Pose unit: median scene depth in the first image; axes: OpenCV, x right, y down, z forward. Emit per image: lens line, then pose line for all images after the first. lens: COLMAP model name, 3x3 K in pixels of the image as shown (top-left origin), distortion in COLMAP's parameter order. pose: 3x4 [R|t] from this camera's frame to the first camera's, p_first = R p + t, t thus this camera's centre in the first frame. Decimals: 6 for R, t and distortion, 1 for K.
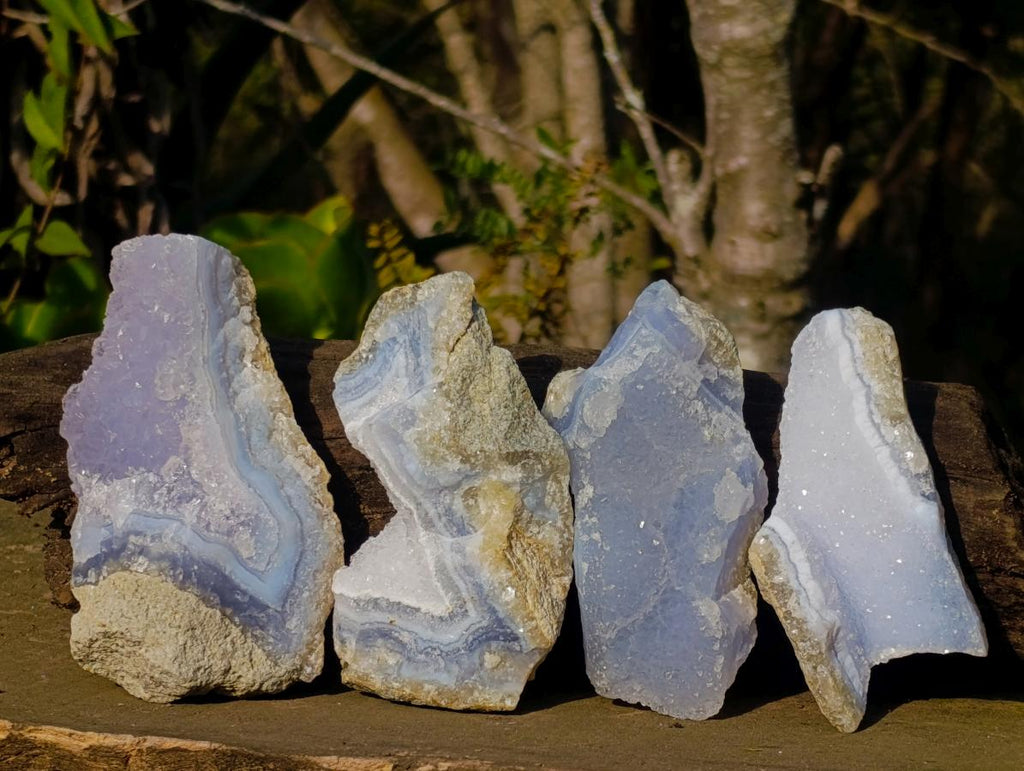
lens RADIAL K [[1481.1, 0, 515.7], [0, 1481.1, 386.0], [0, 0, 1]] dist [0.095729, 0.000000]
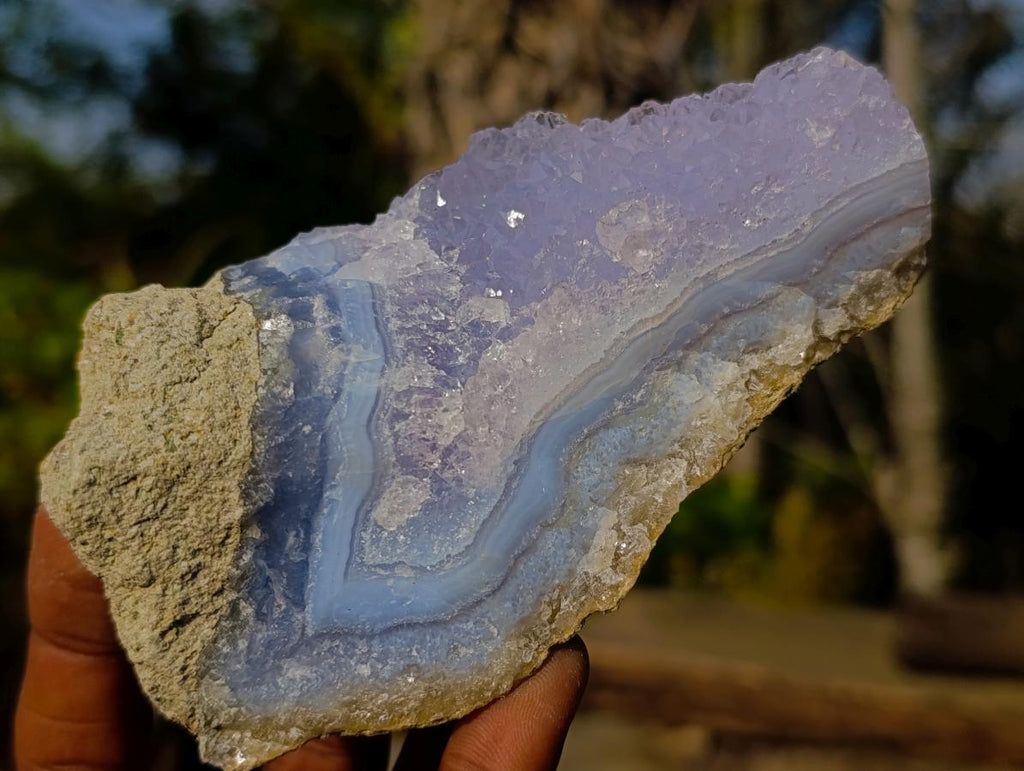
lens RADIAL K [[1481.1, 0, 509.6], [0, 1481.1, 388.6], [0, 0, 1]] dist [0.095729, 0.000000]
pose [[0.406374, 0.840386, -0.358625, -0.027729], [-0.881618, 0.463742, 0.087712, 0.016201], [0.240022, 0.280526, 0.929352, 0.553003]]
